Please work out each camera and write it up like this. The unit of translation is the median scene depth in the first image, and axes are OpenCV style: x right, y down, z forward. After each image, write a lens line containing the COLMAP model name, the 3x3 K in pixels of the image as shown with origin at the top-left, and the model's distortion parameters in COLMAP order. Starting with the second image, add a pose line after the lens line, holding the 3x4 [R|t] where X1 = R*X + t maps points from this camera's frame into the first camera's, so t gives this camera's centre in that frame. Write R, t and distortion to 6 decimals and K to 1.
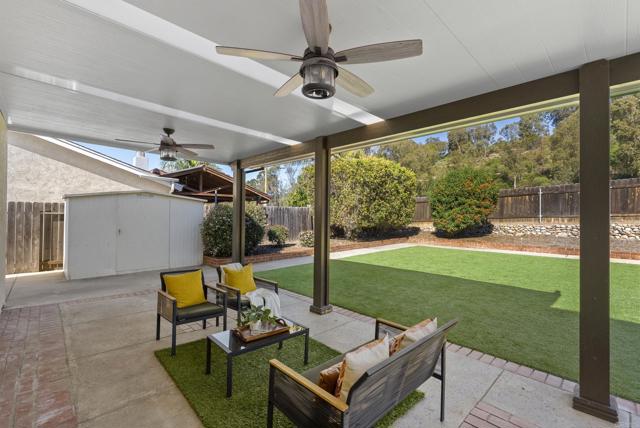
lens RADIAL K [[291.4, 0, 320.0], [0, 291.4, 214.0], [0, 0, 1]] dist [-0.003259, 0.000439]
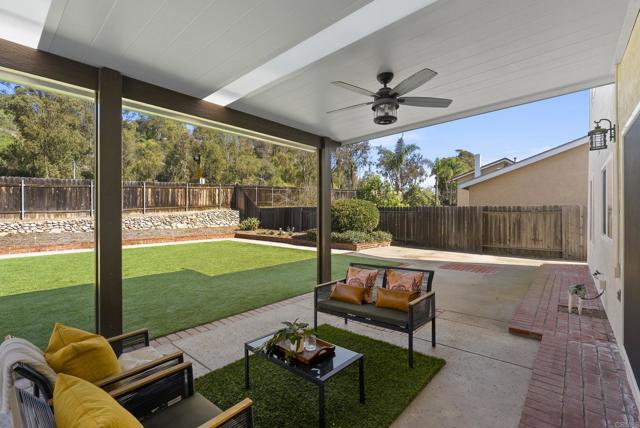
lens RADIAL K [[297.4, 0, 320.0], [0, 297.4, 214.0], [0, 0, 1]] dist [0.000693, 0.000386]
pose [[-0.089192, -0.007878, 0.995983, -0.234369], [-0.002124, 0.999968, 0.007720, 0.006449], [-0.996012, -0.001427, -0.089206, 0.229943]]
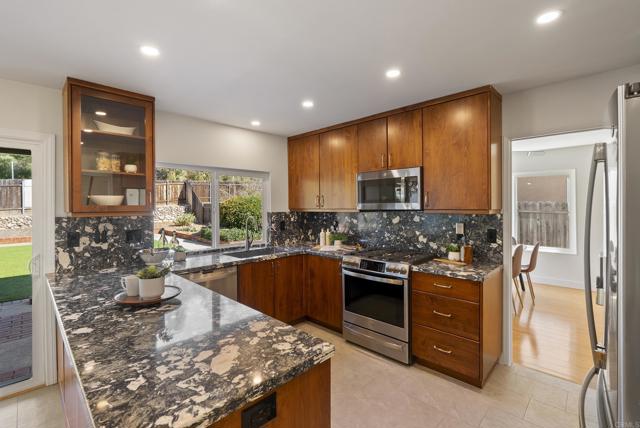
lens RADIAL K [[288.2, 0, 318.4], [0, 288.2, 206.9], [0, 0, 1]] dist [-0.001228, -0.000065]
pose [[-0.028865, -0.013101, 0.999497, -0.231805], [0.004410, 0.999903, 0.013234, -0.012548], [-0.999574, 0.004789, -0.028804, -0.187339]]
